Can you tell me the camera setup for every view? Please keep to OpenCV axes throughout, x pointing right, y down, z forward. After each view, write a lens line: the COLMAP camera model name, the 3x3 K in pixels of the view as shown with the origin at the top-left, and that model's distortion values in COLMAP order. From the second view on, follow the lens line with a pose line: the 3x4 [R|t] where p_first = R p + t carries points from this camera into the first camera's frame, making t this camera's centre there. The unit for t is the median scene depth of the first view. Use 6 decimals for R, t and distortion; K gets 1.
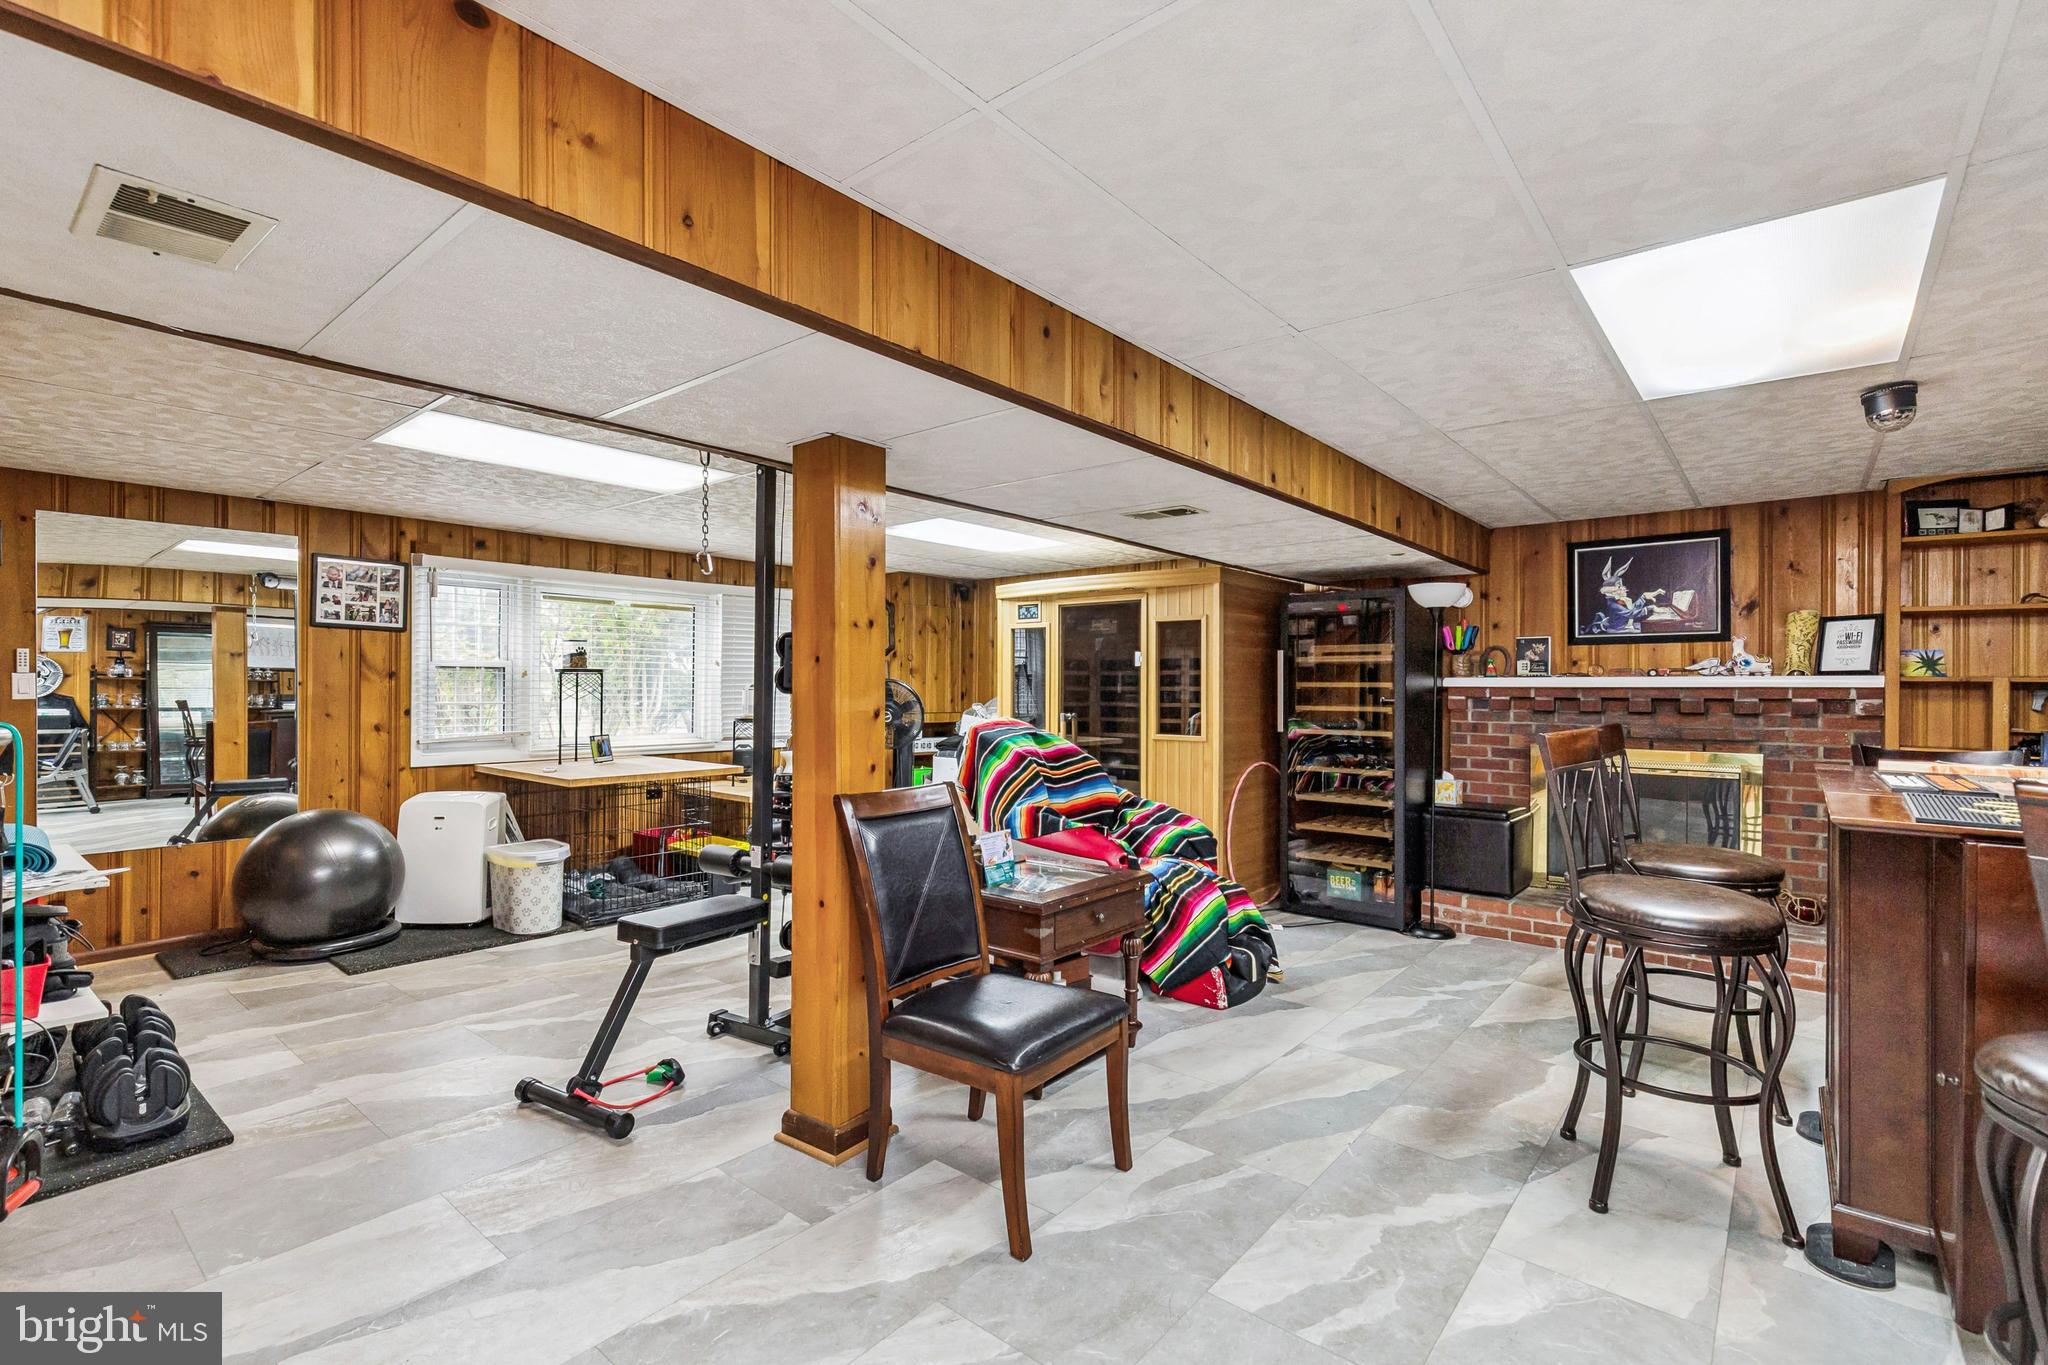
lens RADIAL K [[939.0, 0, 1026.4], [0, 939.0, 689.7], [0, 0, 1]] dist [0.011720, -0.005528]
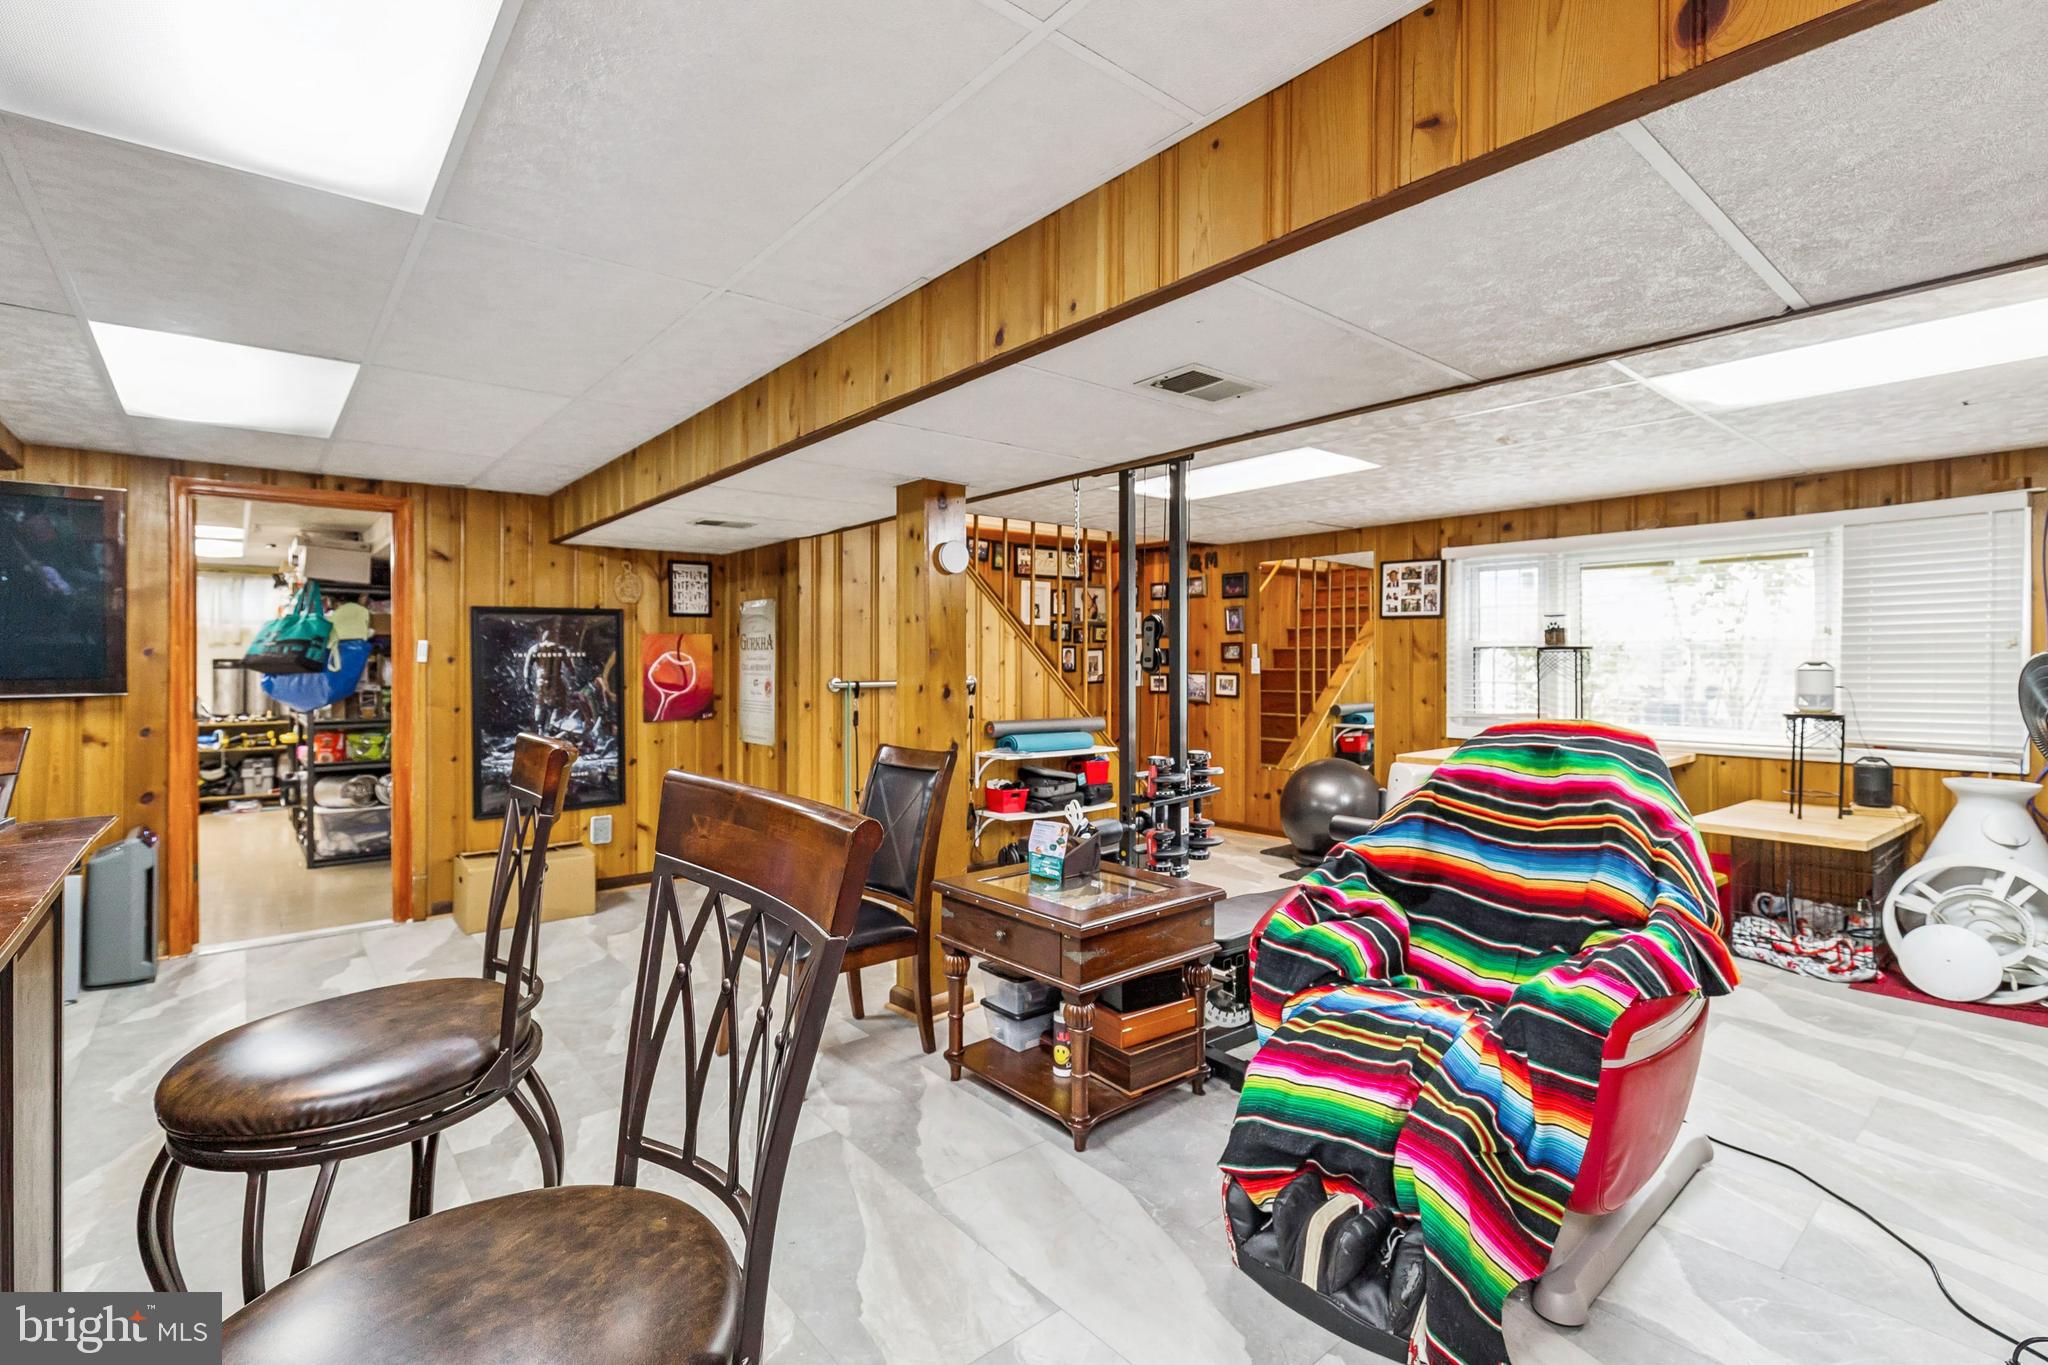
lens RADIAL K [[939.0, 0, 1024.6], [0, 939.0, 670.4], [0, 0, 1]] dist [0.011720, -0.005528]
pose [[-0.173333, 0.004486, -0.984853, 0.819710], [-0.002301, 0.999985, 0.004960, -0.003867], [0.984861, 0.003126, -0.173320, 1.044603]]
